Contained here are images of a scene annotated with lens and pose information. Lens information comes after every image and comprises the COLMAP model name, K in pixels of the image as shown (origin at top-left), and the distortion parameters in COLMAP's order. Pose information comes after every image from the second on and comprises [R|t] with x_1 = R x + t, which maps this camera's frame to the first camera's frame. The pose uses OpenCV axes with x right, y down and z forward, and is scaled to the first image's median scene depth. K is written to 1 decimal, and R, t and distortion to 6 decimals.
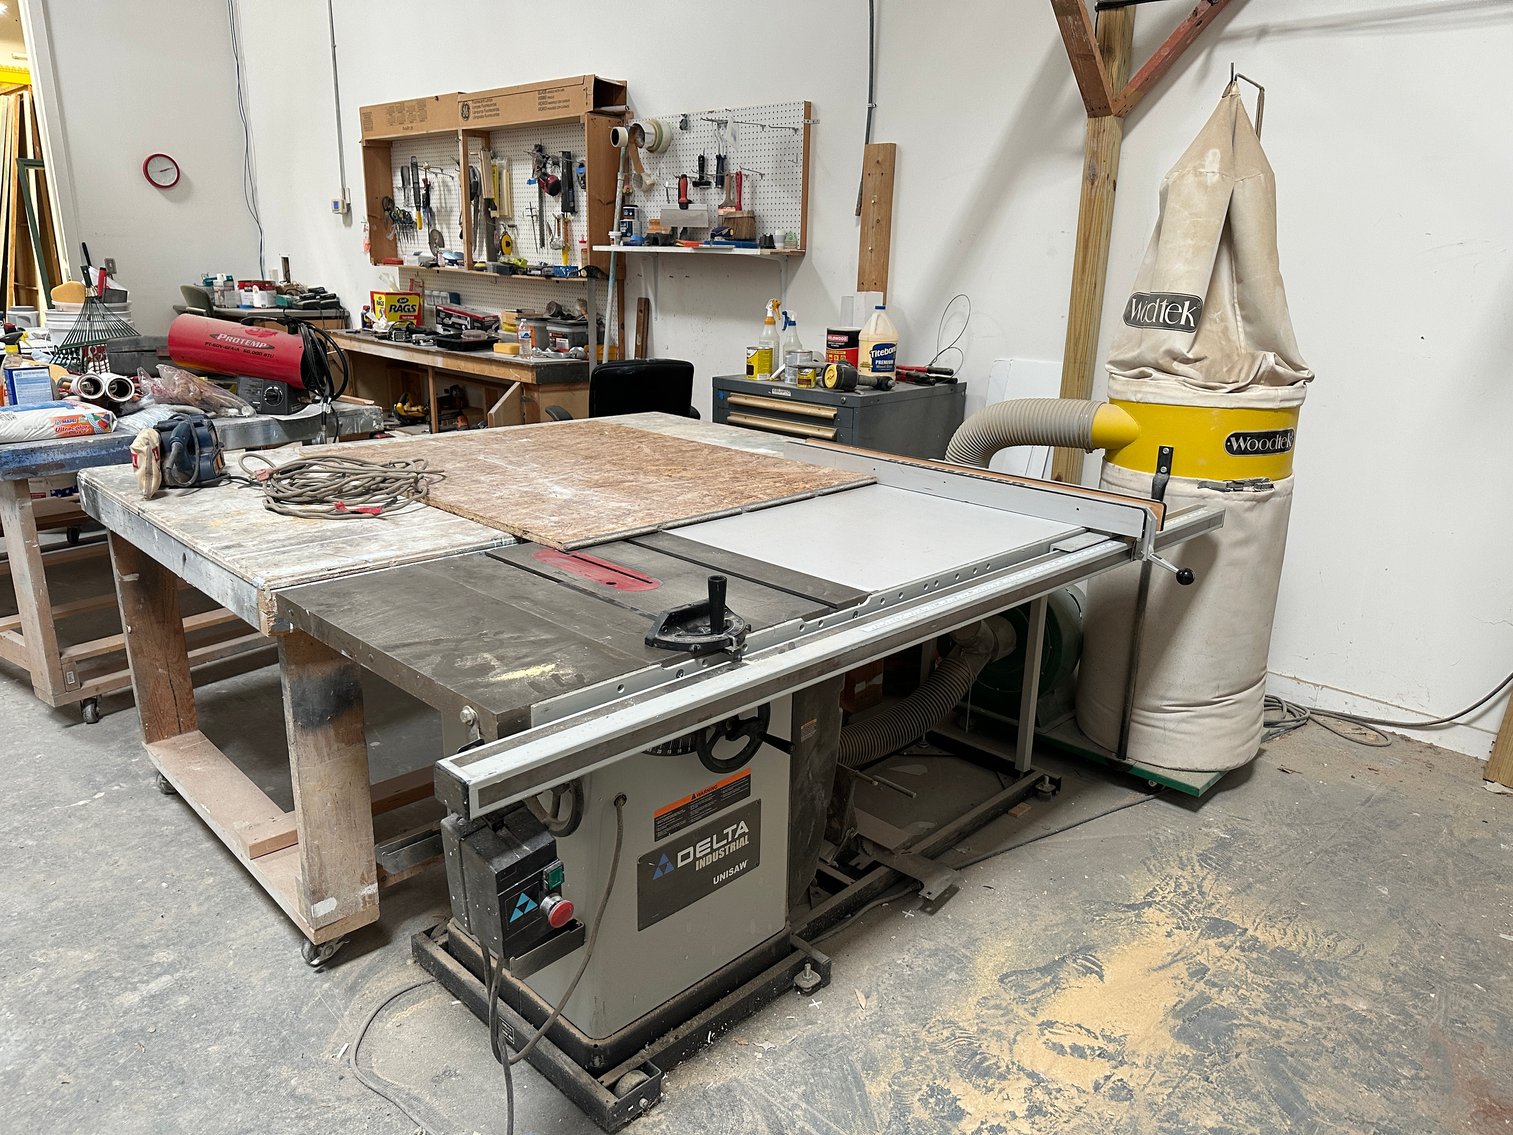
lens RADIAL K [[1066.9, 0, 756.5], [0, 1066.9, 567.5], [0, 0, 1]] dist [0.039441, -0.045273]
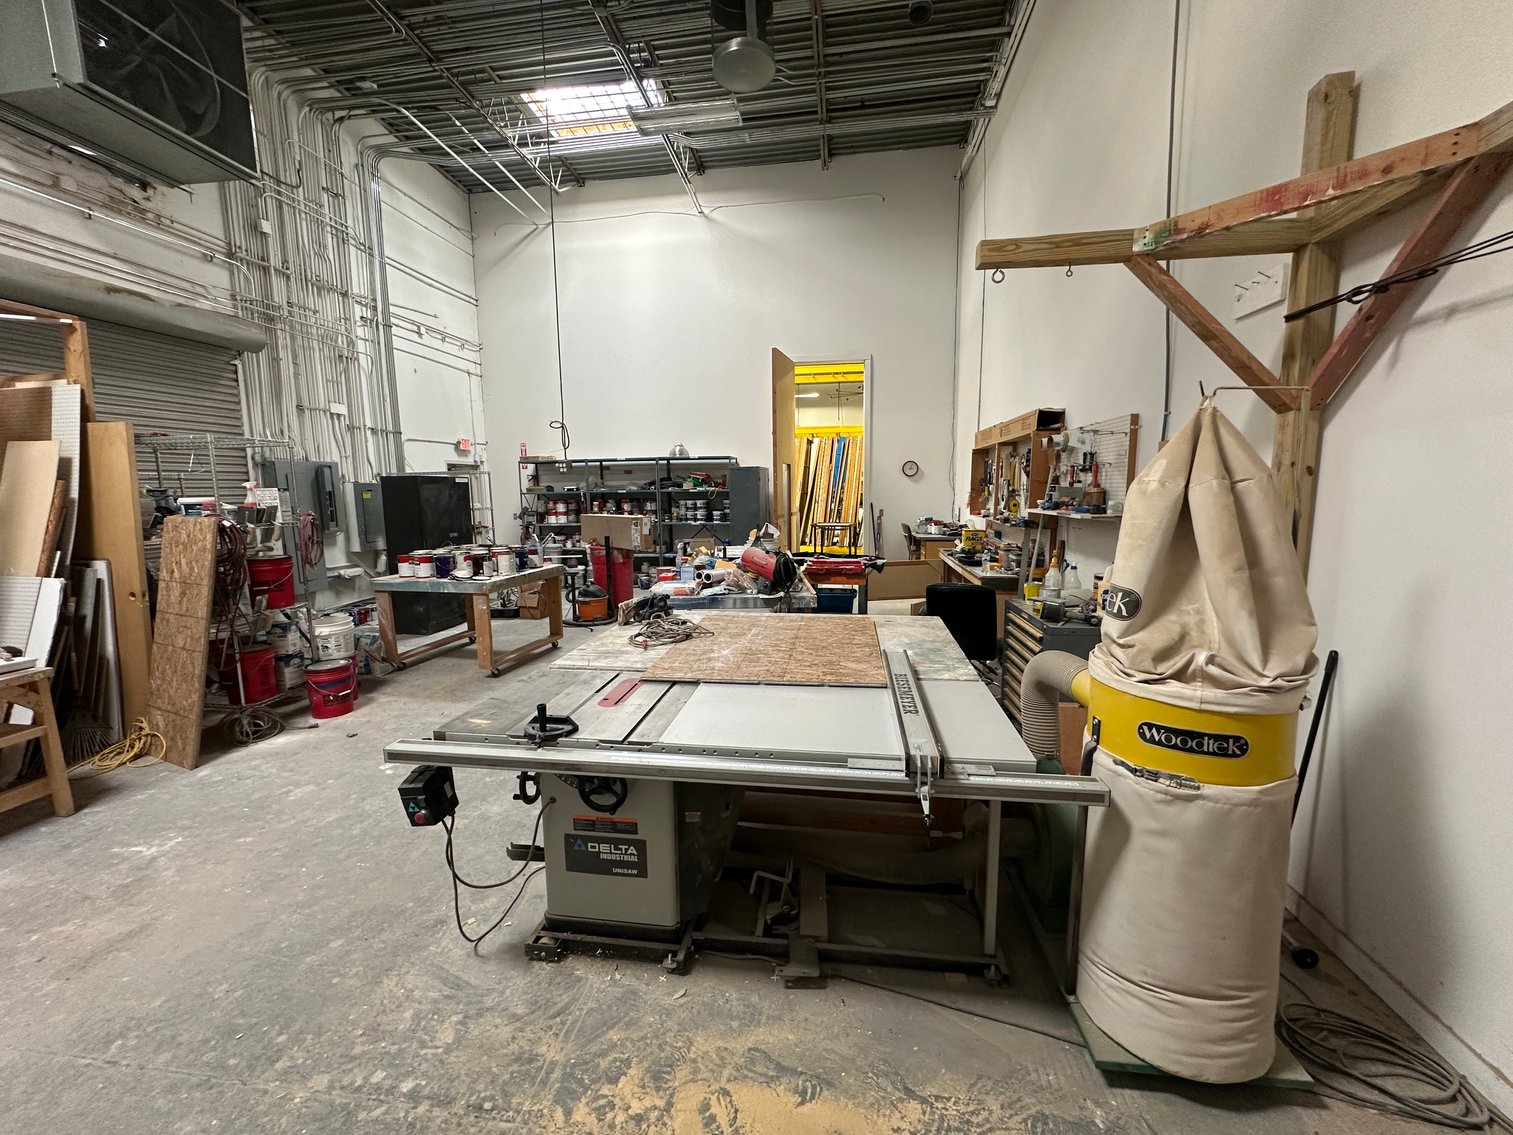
lens RADIAL K [[606.5, 0, 756.5], [0, 606.5, 567.5], [0, 0, 1]] dist [-0.001949, 0.000323]
pose [[0.593818, 0.075315, -0.801067, 0.677966], [-0.202715, 0.977497, -0.058367, -0.160263], [0.778644, 0.197048, 0.595723, 0.328642]]
